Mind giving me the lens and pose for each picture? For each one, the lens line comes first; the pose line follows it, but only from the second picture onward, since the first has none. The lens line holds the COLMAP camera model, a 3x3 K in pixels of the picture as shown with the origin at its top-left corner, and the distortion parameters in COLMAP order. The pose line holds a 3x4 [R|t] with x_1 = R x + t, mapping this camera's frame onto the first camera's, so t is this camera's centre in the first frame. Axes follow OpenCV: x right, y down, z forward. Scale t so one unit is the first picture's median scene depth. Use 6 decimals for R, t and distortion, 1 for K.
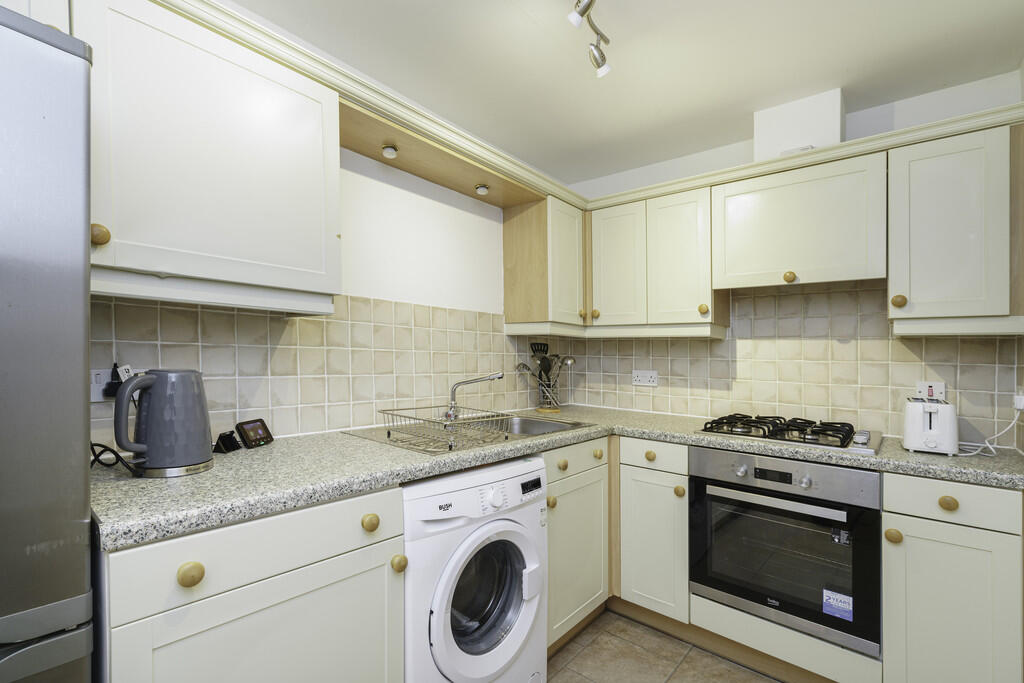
lens RADIAL K [[475.8, 0, 483.1], [0, 475.8, 347.5], [0, 0, 1]] dist [0.000842, 0.000326]
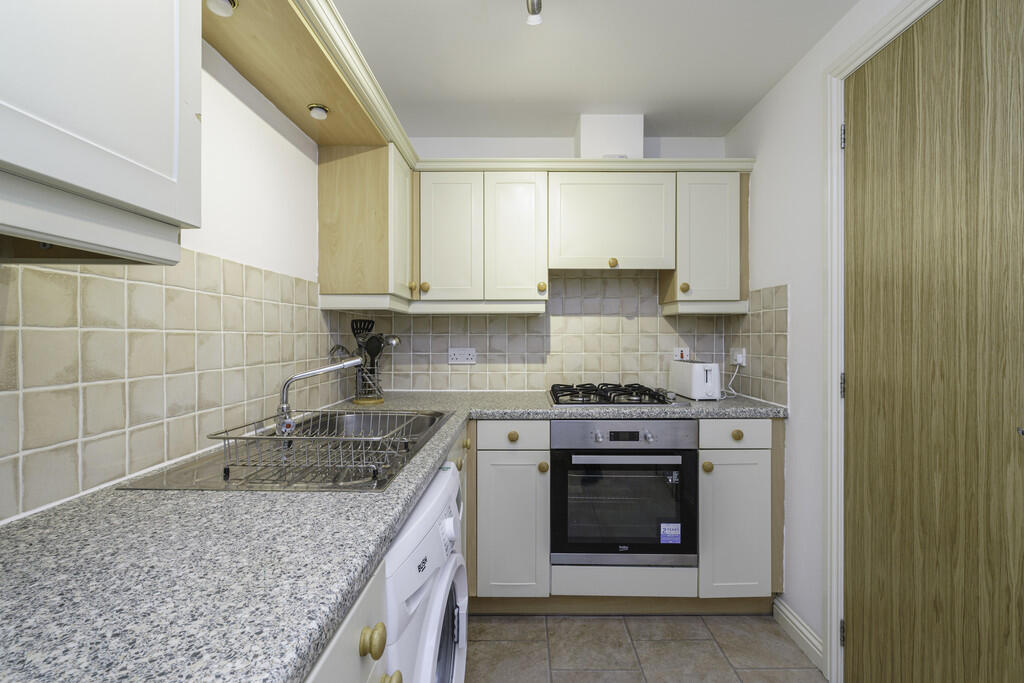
lens RADIAL K [[473.8, 0, 526.1], [0, 473.8, 315.7], [0, 0, 1]] dist [-0.000279, 0.000069]
pose [[0.742328, 0.004272, 0.670023, -0.275944], [0.007954, 0.999853, -0.015187, -0.002401], [-0.669990, 0.016603, 0.742185, 0.266167]]
